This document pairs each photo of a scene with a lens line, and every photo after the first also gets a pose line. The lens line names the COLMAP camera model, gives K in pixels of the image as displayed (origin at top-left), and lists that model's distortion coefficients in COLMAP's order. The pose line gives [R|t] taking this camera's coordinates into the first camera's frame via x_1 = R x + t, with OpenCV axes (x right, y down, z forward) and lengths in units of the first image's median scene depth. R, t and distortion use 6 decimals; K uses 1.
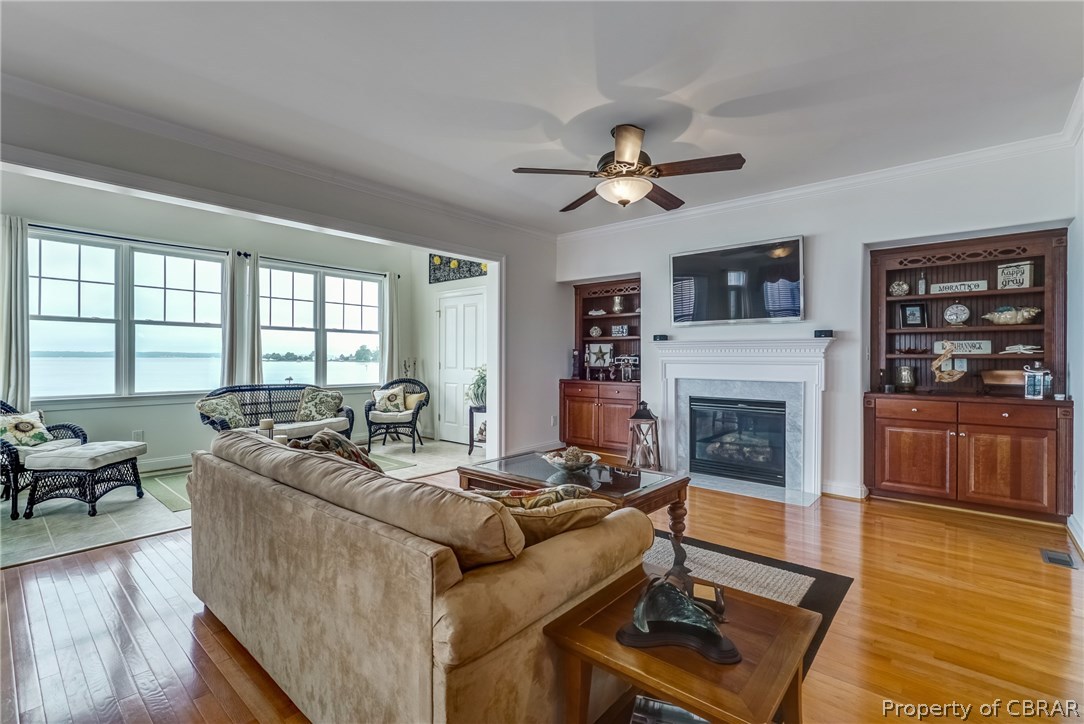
lens RADIAL K [[487.4, 0, 541.6], [0, 487.4, 358.6], [0, 0, 1]] dist [0.000555, -0.000096]
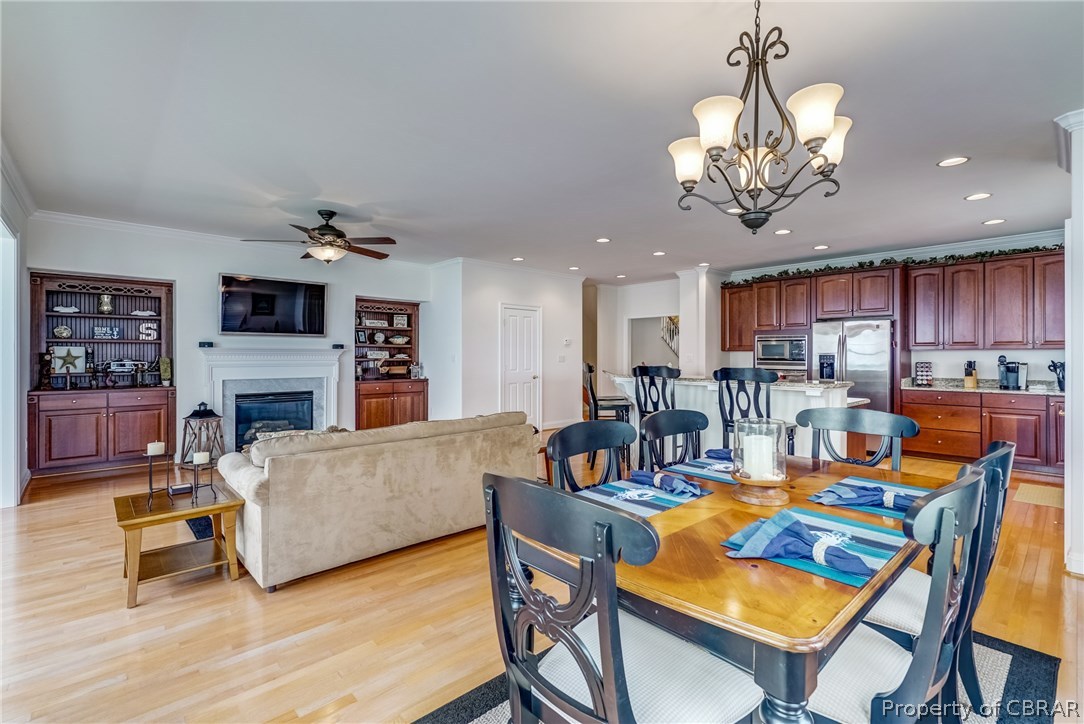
lens RADIAL K [[487.4, 0, 541.6], [0, 487.4, 358.6], [0, 0, 1]] dist [0.000555, -0.000096]
pose [[0.120139, -0.009294, 0.992714, -0.913330], [-0.000370, 0.999956, 0.009407, -0.025438], [-0.992757, -0.001498, 0.120130, 0.125206]]
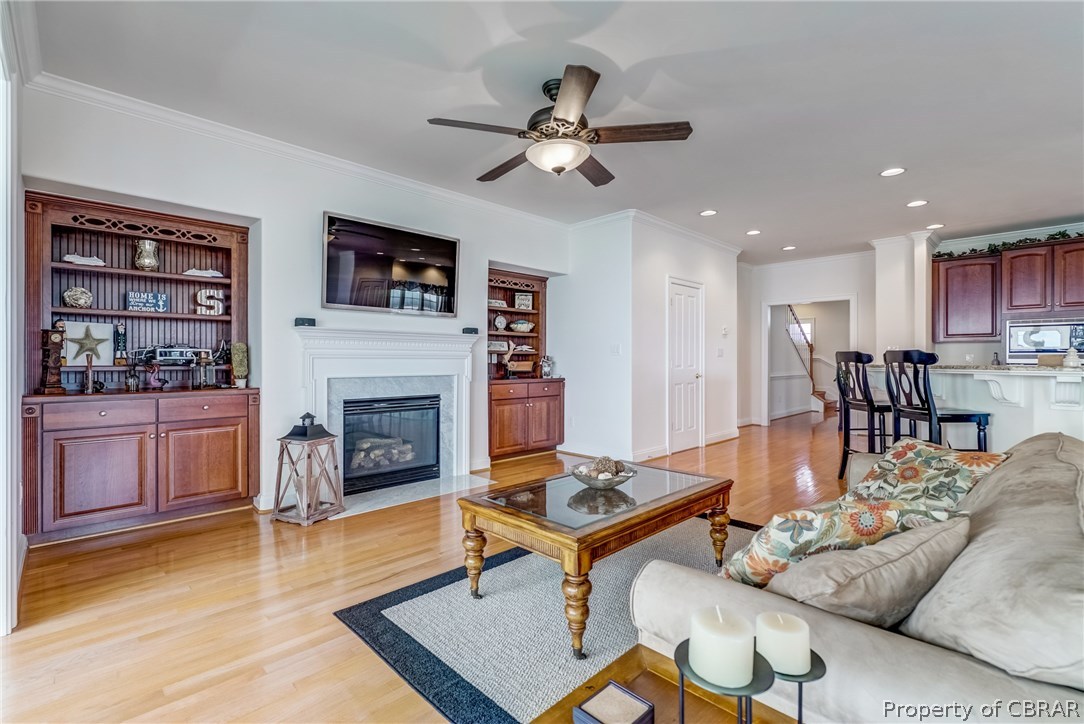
lens RADIAL K [[486.0, 0, 542.0], [0, 486.0, 362.0], [0, 0, 1]] dist [-0.000934, 0.000234]
pose [[0.082681, -0.009024, 0.996535, -0.513827], [-0.000785, 0.999958, 0.009120, 0.009846], [-0.996576, -0.001536, 0.082671, 0.709809]]
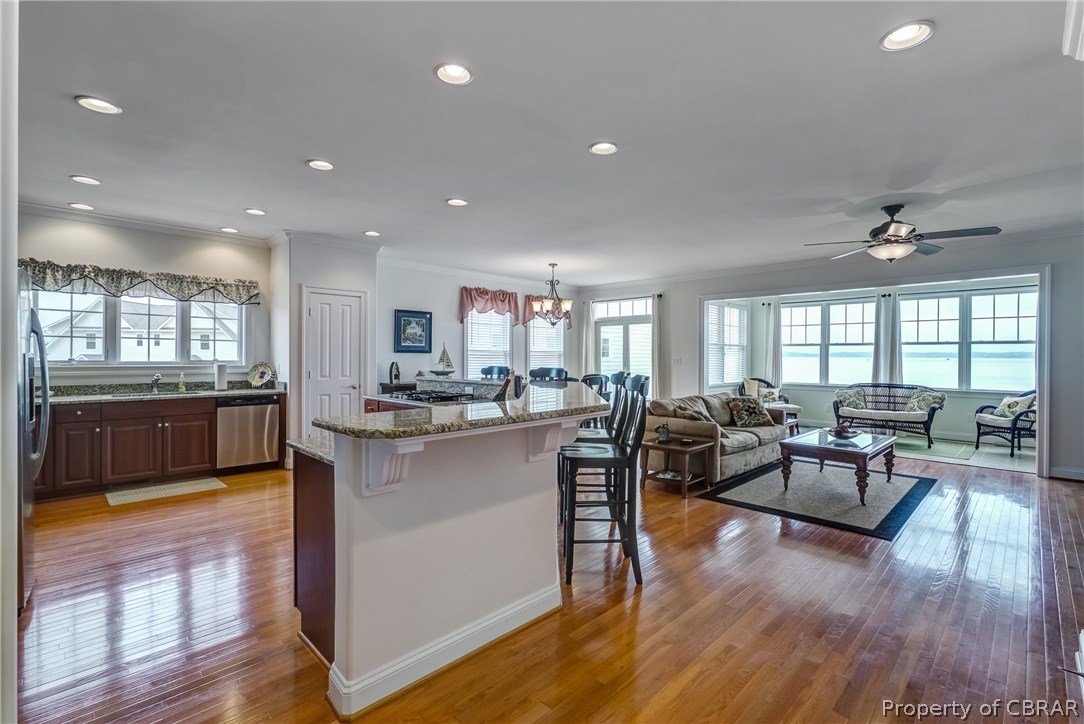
lens RADIAL K [[487.4, 0, 541.6], [0, 487.4, 358.6], [0, 0, 1]] dist [0.000555, -0.000096]
pose [[-0.073777, 0.004835, -0.997263, 1.205018], [-0.006778, 0.999963, 0.005349, -0.028617], [0.997252, 0.007154, -0.073742, 0.081823]]
